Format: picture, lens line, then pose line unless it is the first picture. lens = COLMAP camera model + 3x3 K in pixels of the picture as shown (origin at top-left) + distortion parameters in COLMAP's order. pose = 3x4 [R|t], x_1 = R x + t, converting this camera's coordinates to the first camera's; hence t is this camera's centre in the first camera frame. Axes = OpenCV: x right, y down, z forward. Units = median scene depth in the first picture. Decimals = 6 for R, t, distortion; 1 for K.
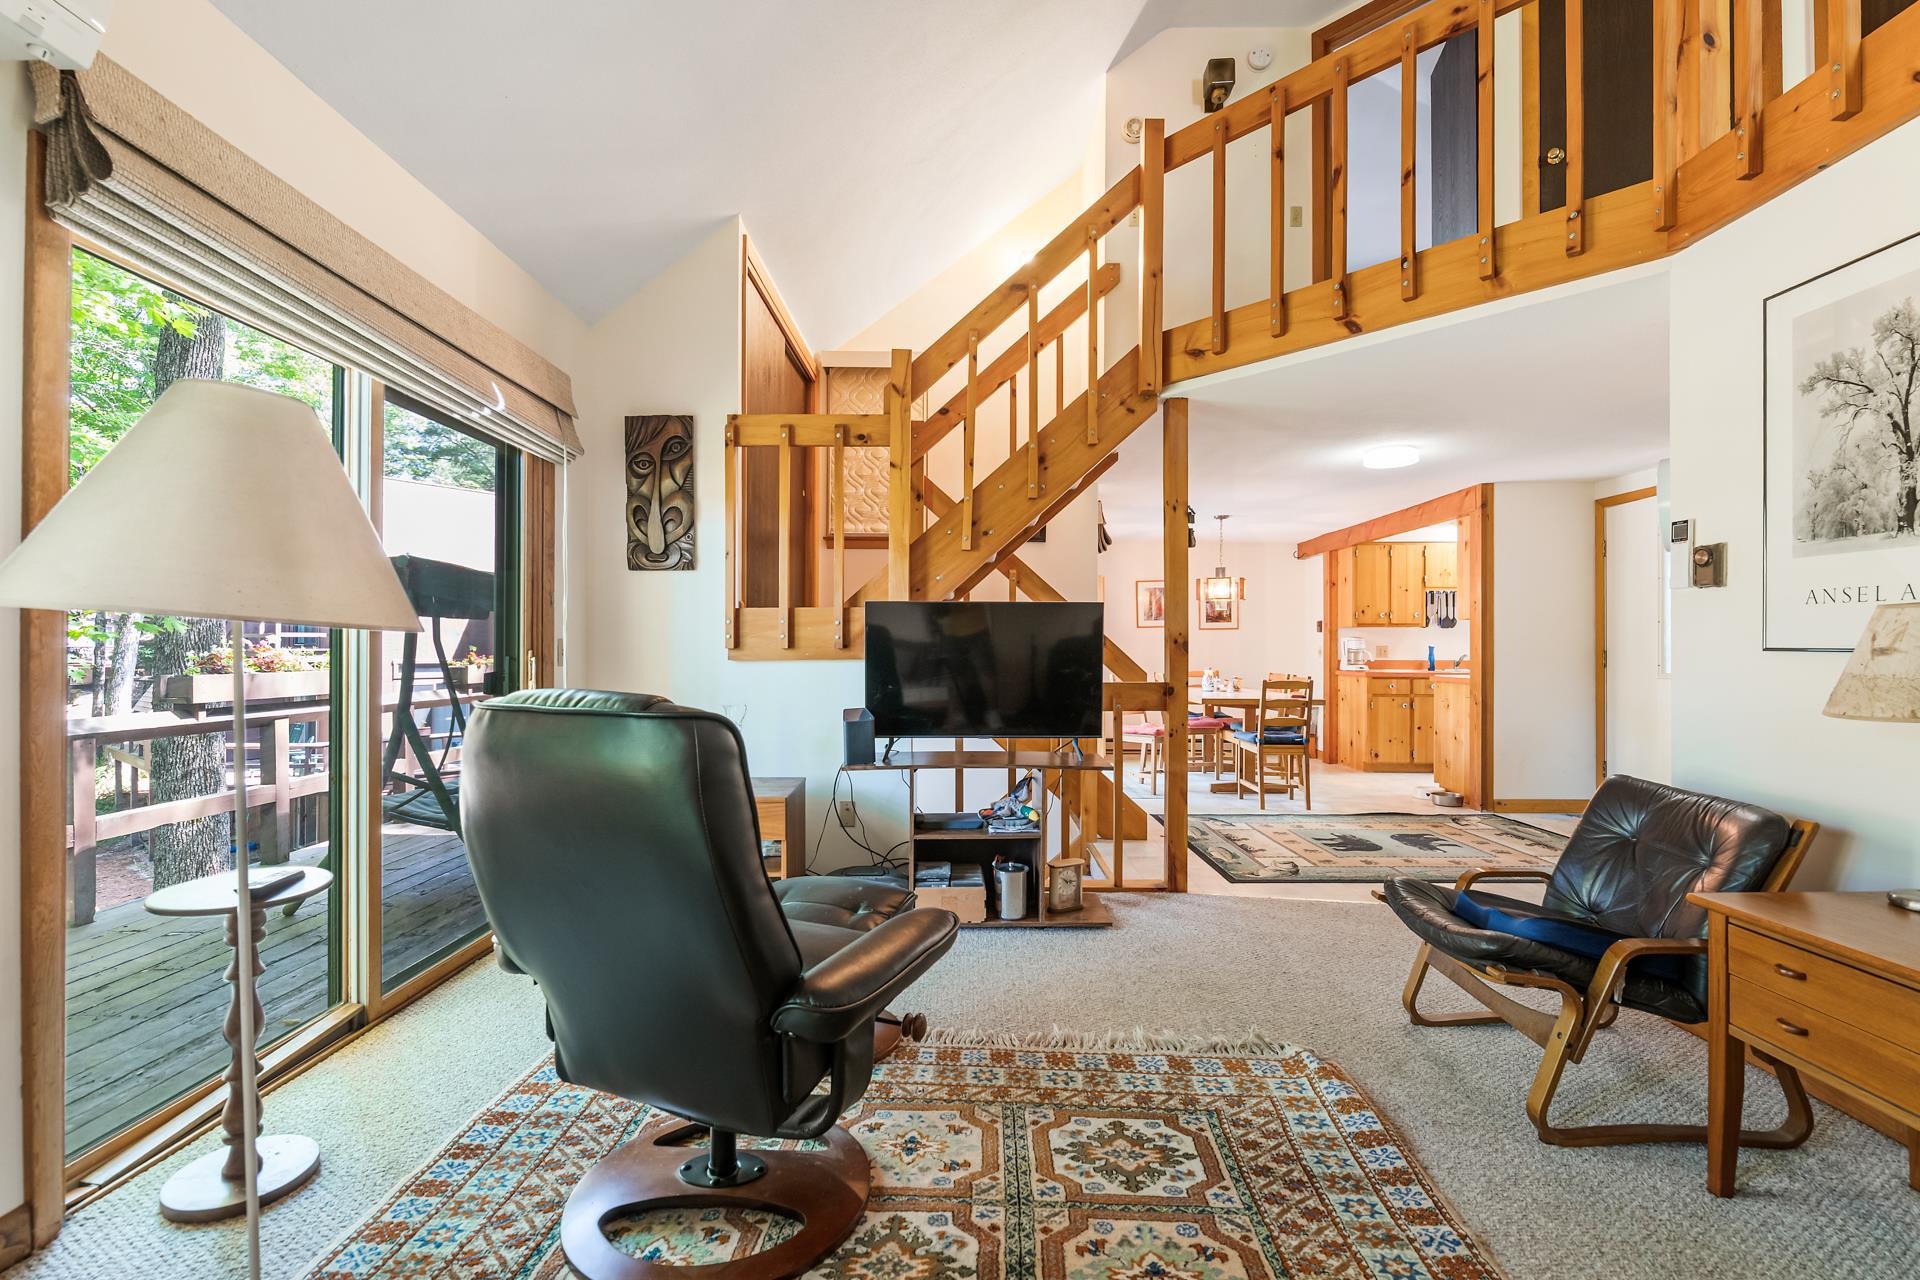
lens RADIAL K [[834.0, 0, 972.0], [0, 834.0, 647.0], [0, 0, 1]] dist [0.001783, -0.005087]
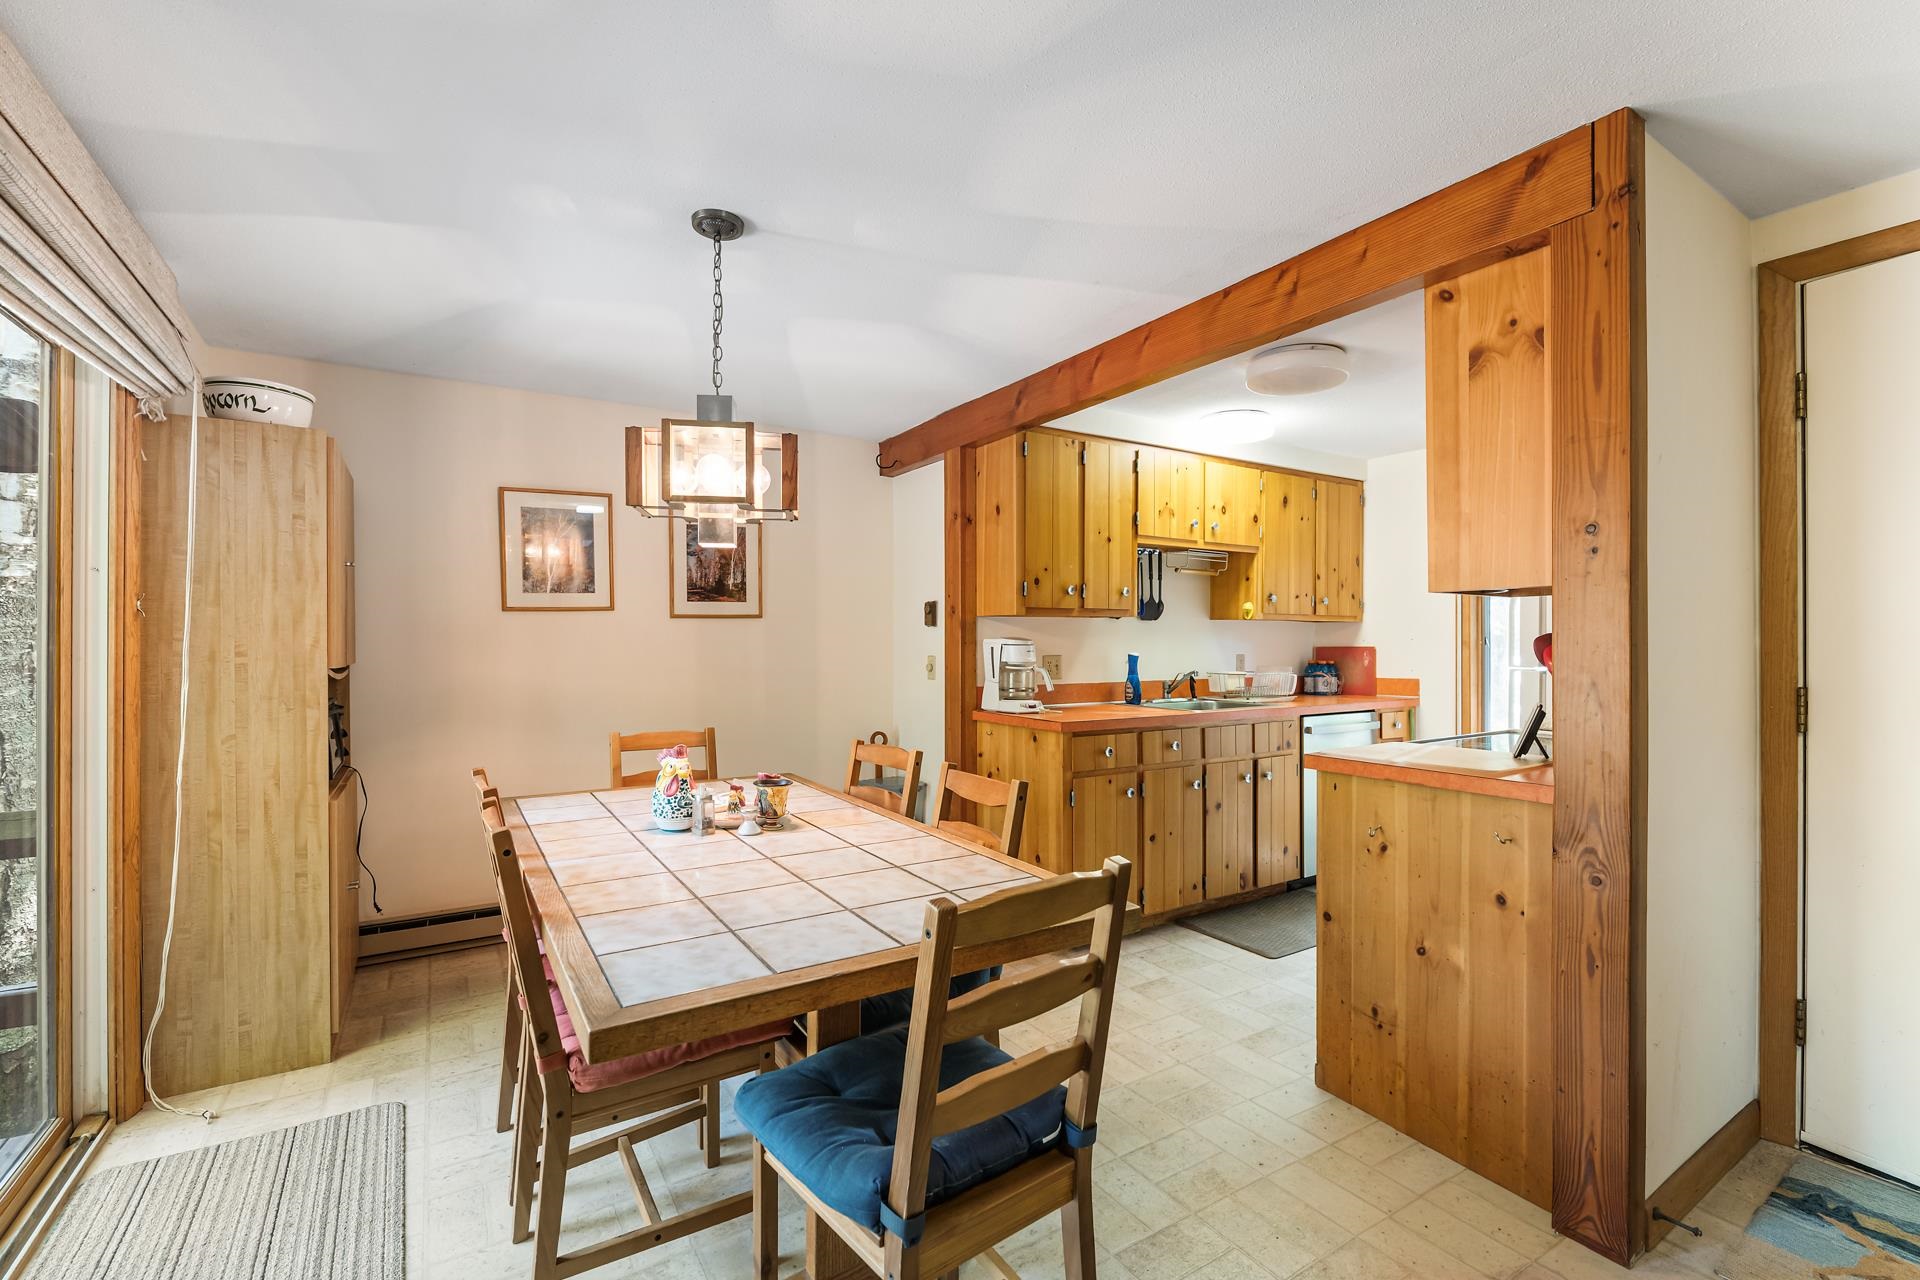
lens RADIAL K [[834.0, 0, 971.8], [0, 834.0, 642.0], [0, 0, 1]] dist [0.001783, -0.005087]
pose [[0.837465, -0.003951, 0.546477, 0.193985], [0.002075, 0.999990, 0.004051, -0.011747], [-0.546487, -0.002259, 0.837464, 0.642292]]
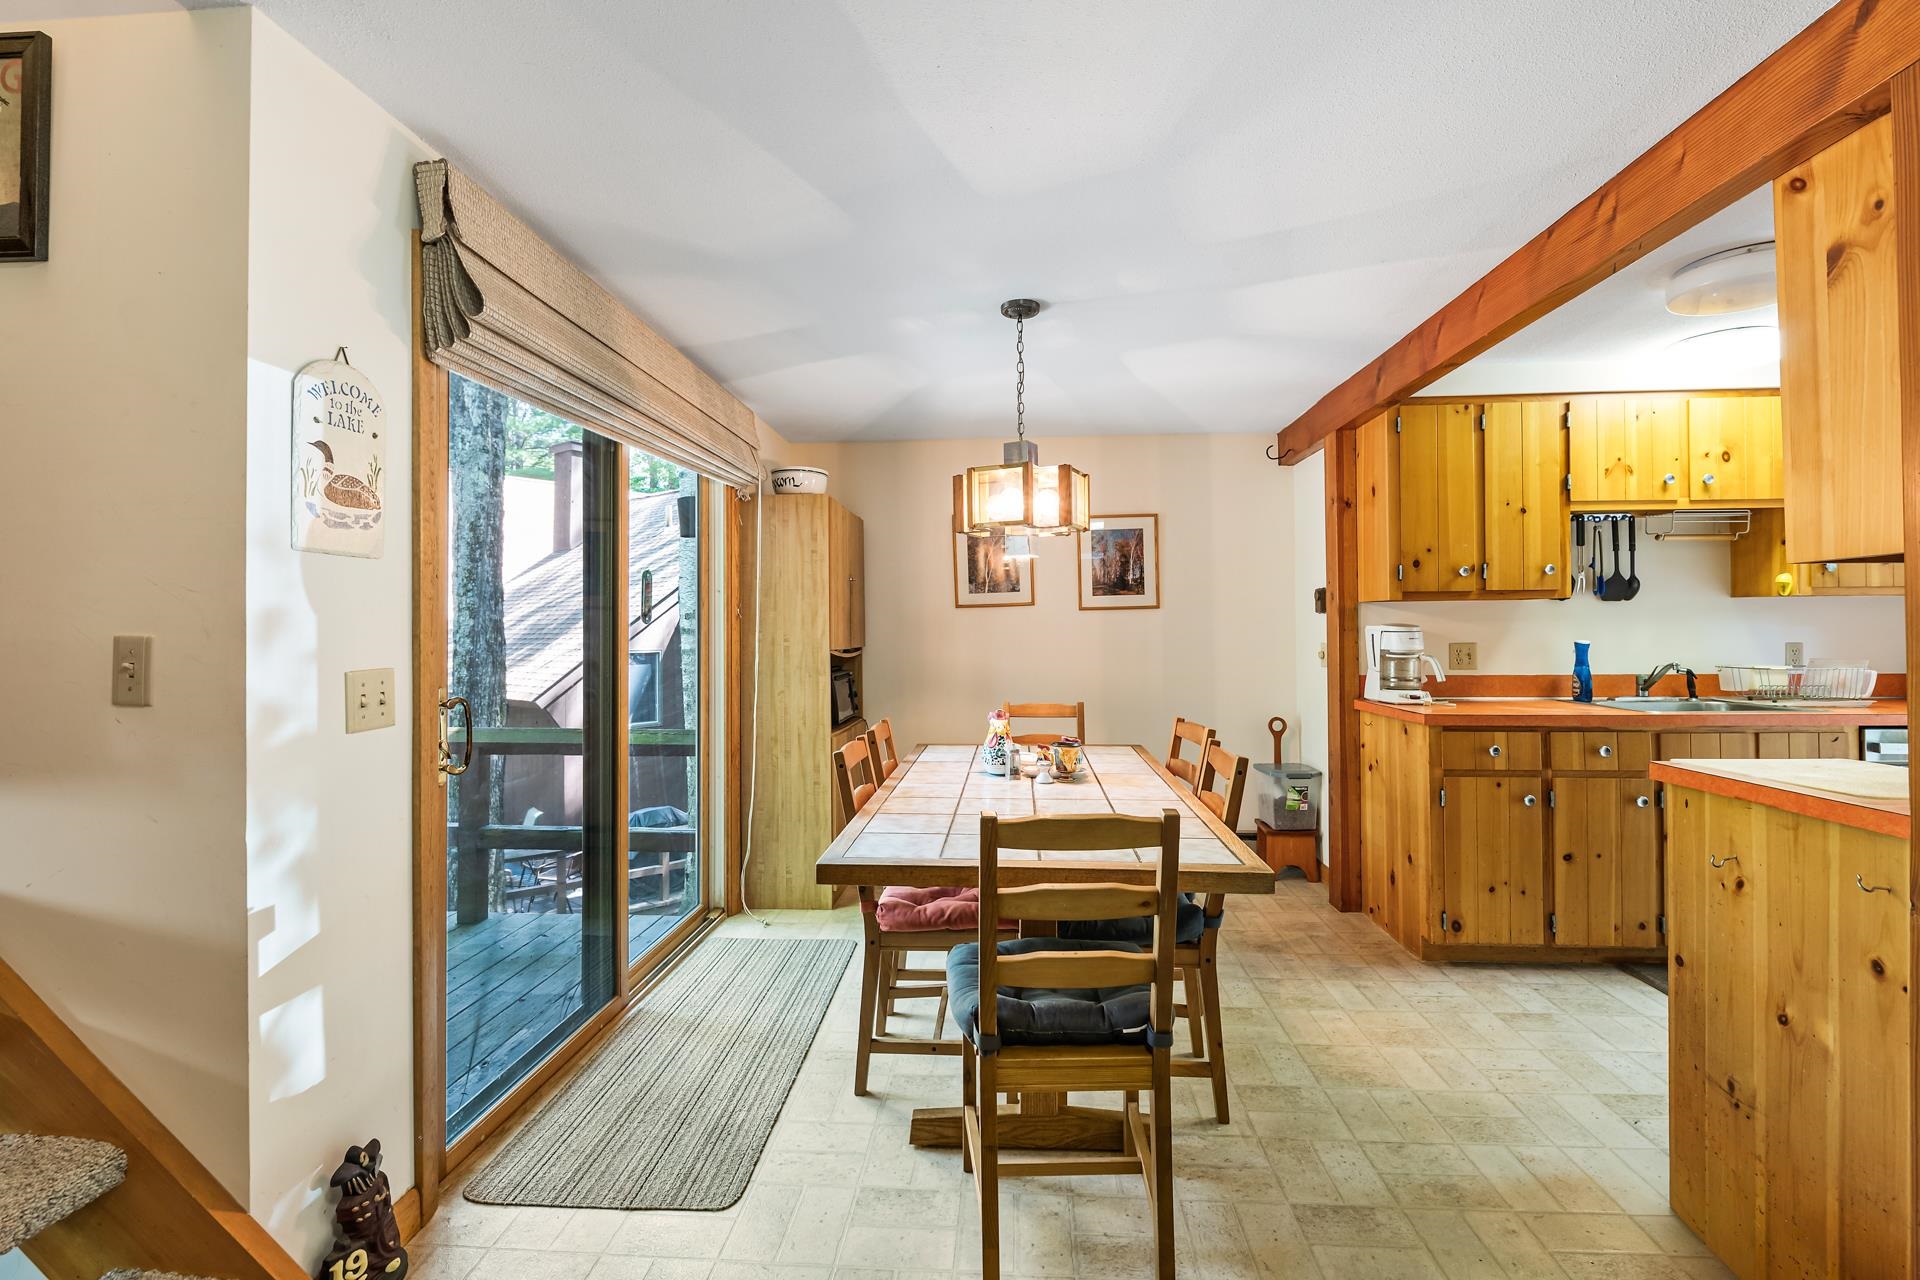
lens RADIAL K [[834.0, 0, 968.3], [0, 834.0, 624.8], [0, 0, 1]] dist [0.001783, -0.005087]
pose [[0.998278, -0.011178, -0.057589, 0.267061], [0.010888, 0.999926, -0.005341, -0.011928], [0.057645, 0.004705, 0.998326, 0.567434]]
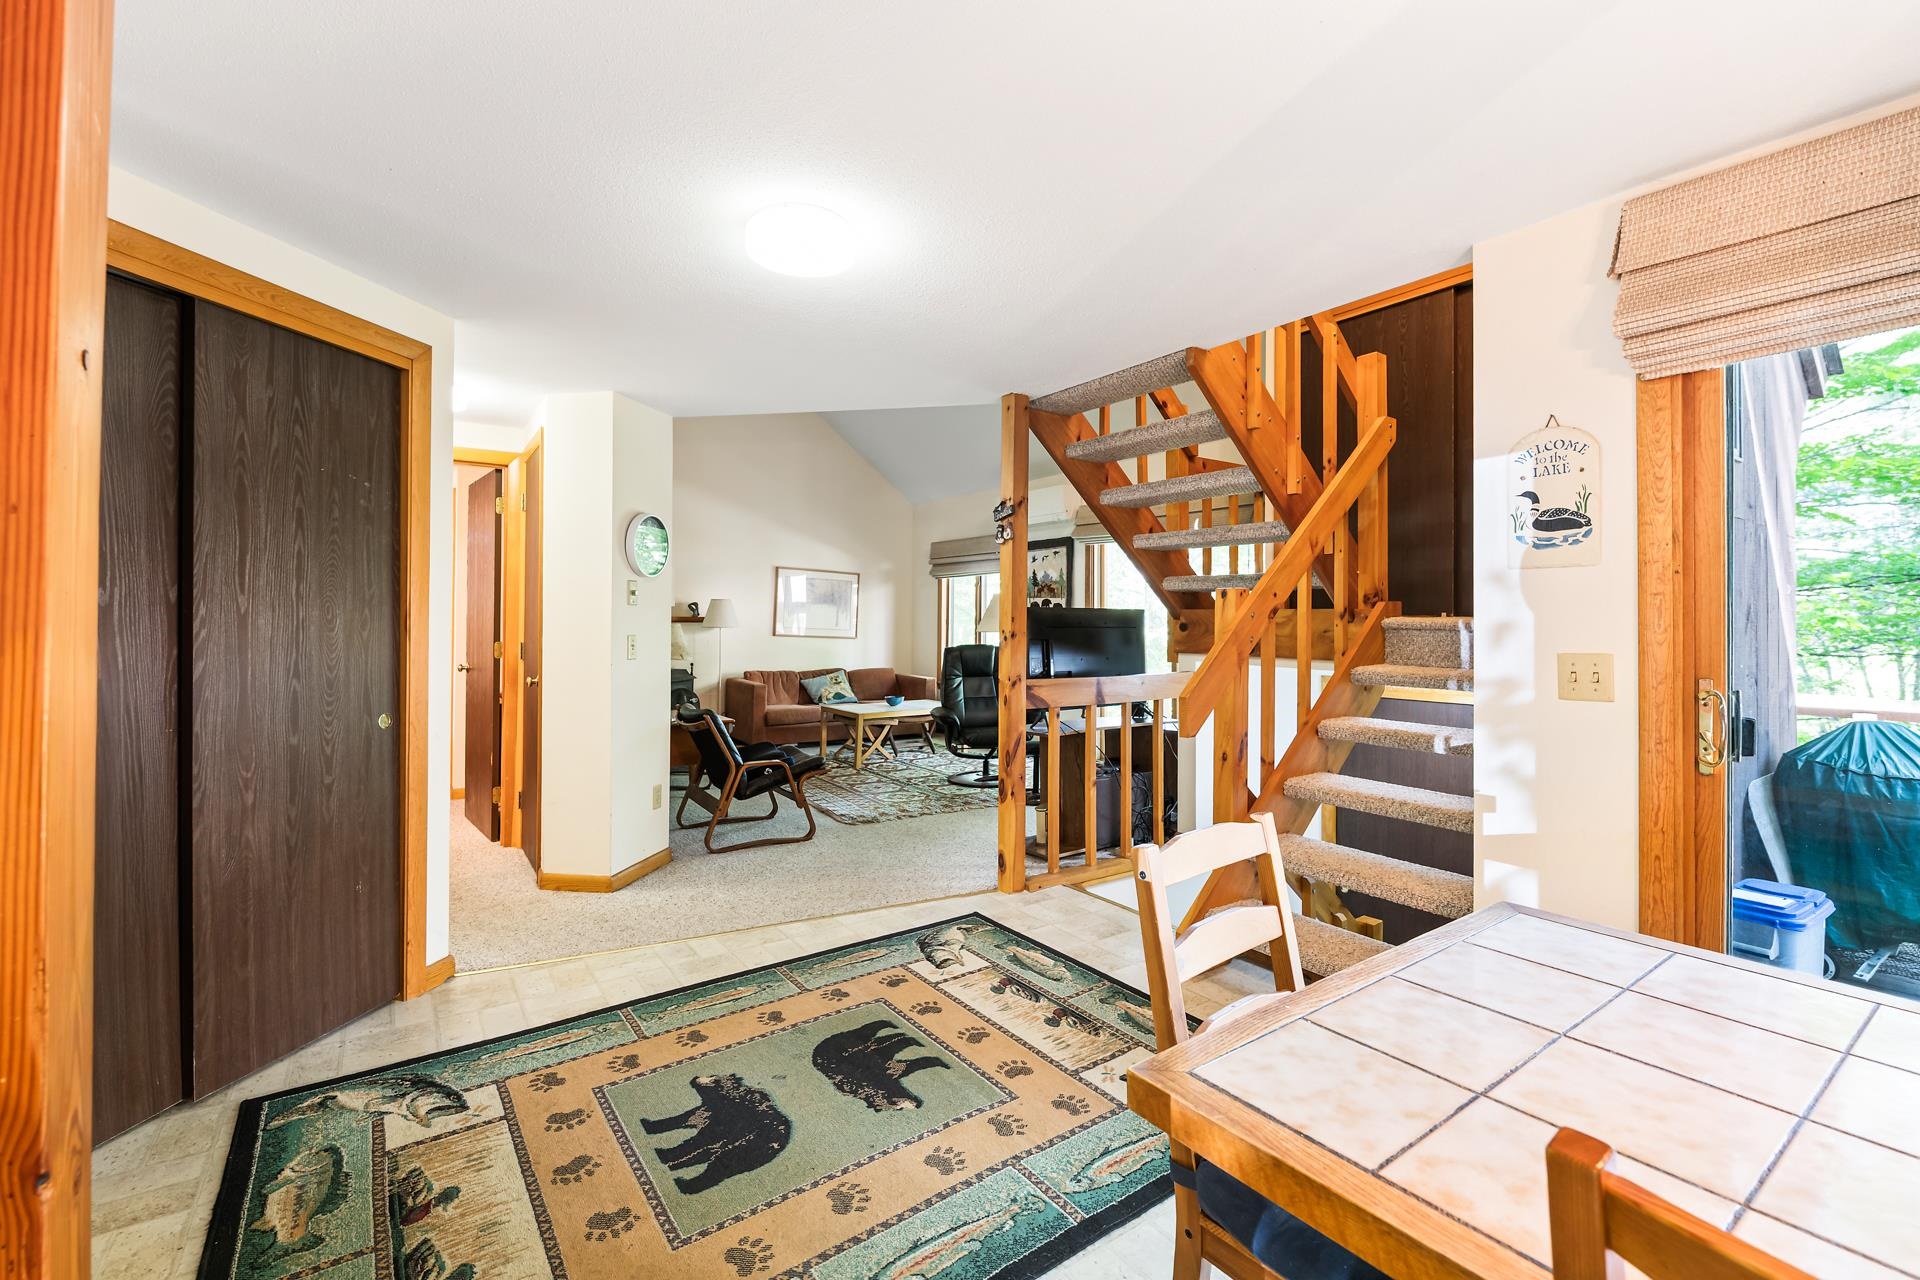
lens RADIAL K [[834.0, 0, 964.3], [0, 834.0, 622.0], [0, 0, 1]] dist [0.001783, -0.005087]
pose [[-0.821808, -0.004684, -0.569746, 0.415178], [-0.004357, 0.999989, -0.001937, -0.012059], [0.569748, 0.000891, -0.821819, 0.863077]]
